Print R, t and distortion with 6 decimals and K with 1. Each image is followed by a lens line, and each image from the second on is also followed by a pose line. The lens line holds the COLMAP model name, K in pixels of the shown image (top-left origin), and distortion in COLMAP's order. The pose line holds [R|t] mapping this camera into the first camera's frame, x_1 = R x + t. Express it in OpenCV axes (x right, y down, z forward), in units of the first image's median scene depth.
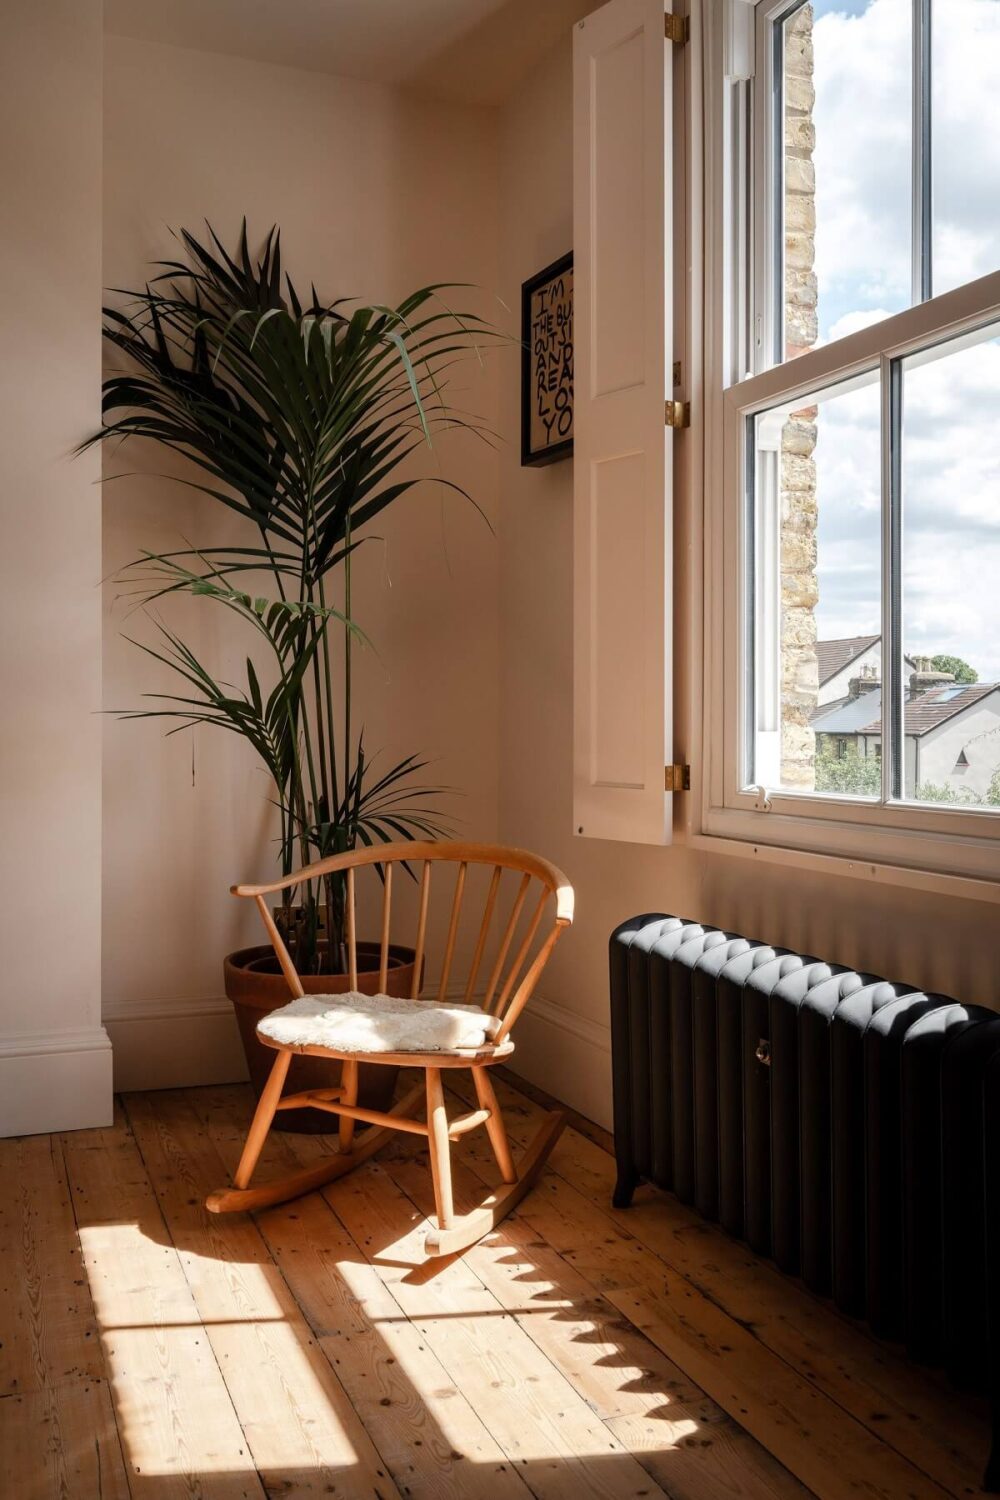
lens RADIAL K [[1379.6, 0, 490.3], [0, 1379.6, 744.8], [0, 0, 1]] dist [-0.003551, 0.000000]
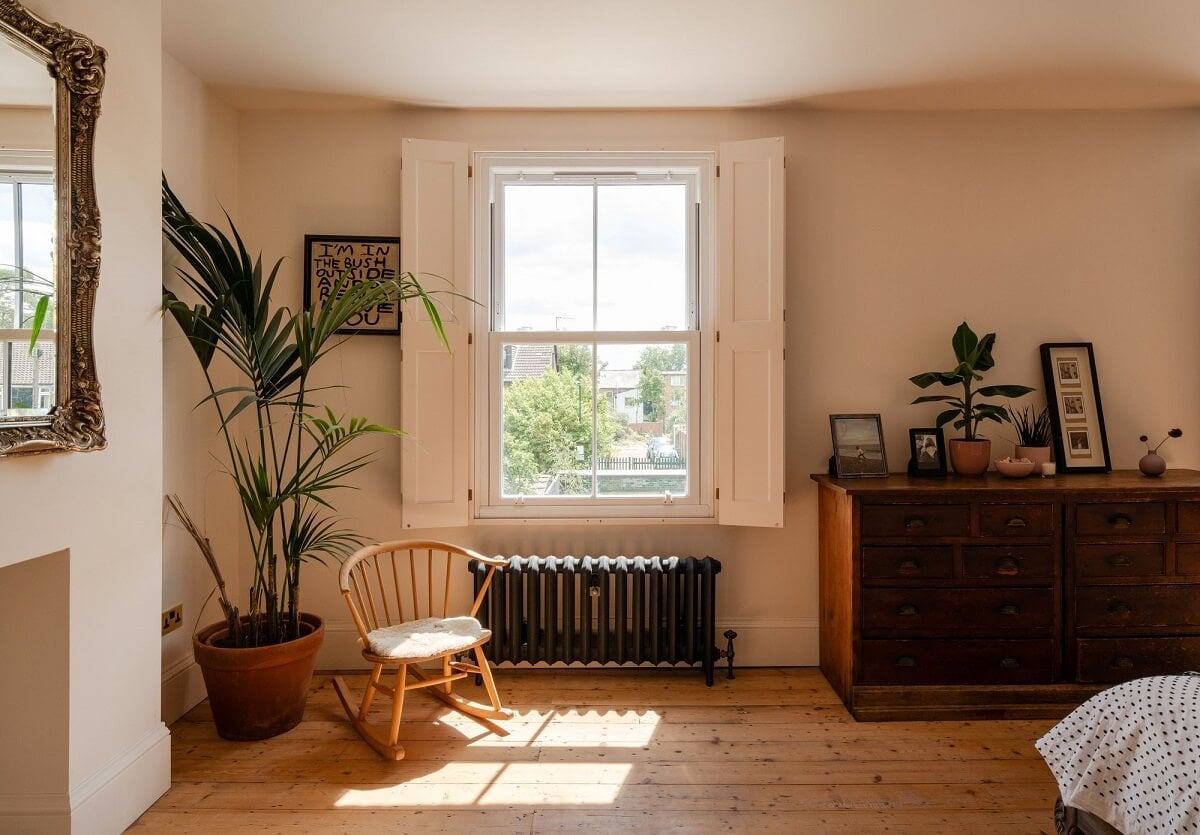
lens RADIAL K [[770.3, 0, 626.1], [0, 770.3, 388.1], [0, 0, 1]] dist [0.010730, 0.000943]
pose [[0.324256, 0.007159, 0.945942, -0.997187], [0.014722, 0.999812, -0.012614, -0.135148], [-0.945855, 0.018016, 0.324089, 0.322529]]
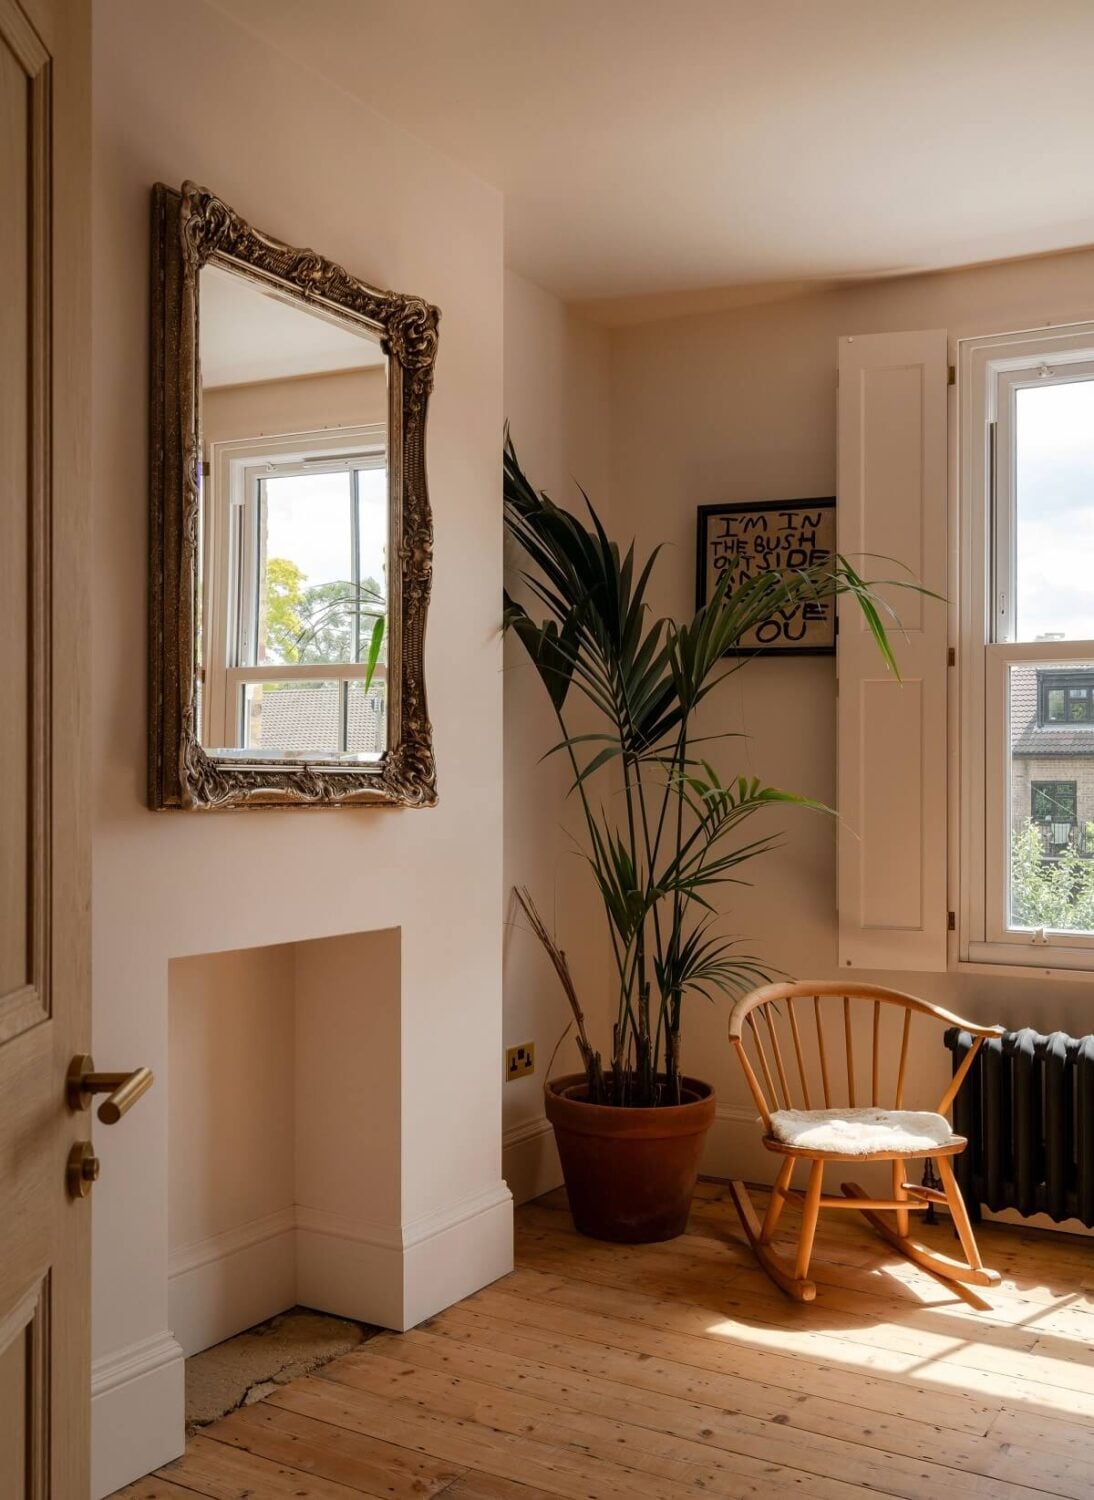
lens RADIAL K [[1485.5, 0, 527.1], [0, 1485.5, 794.8], [0, 0, 1]] dist [-0.009646, 0.000000]
pose [[0.771517, -0.003303, 0.636200, -1.121983], [0.001724, 0.999994, 0.003100, -0.107224], [-0.636206, -0.001294, 0.771518, 0.122810]]
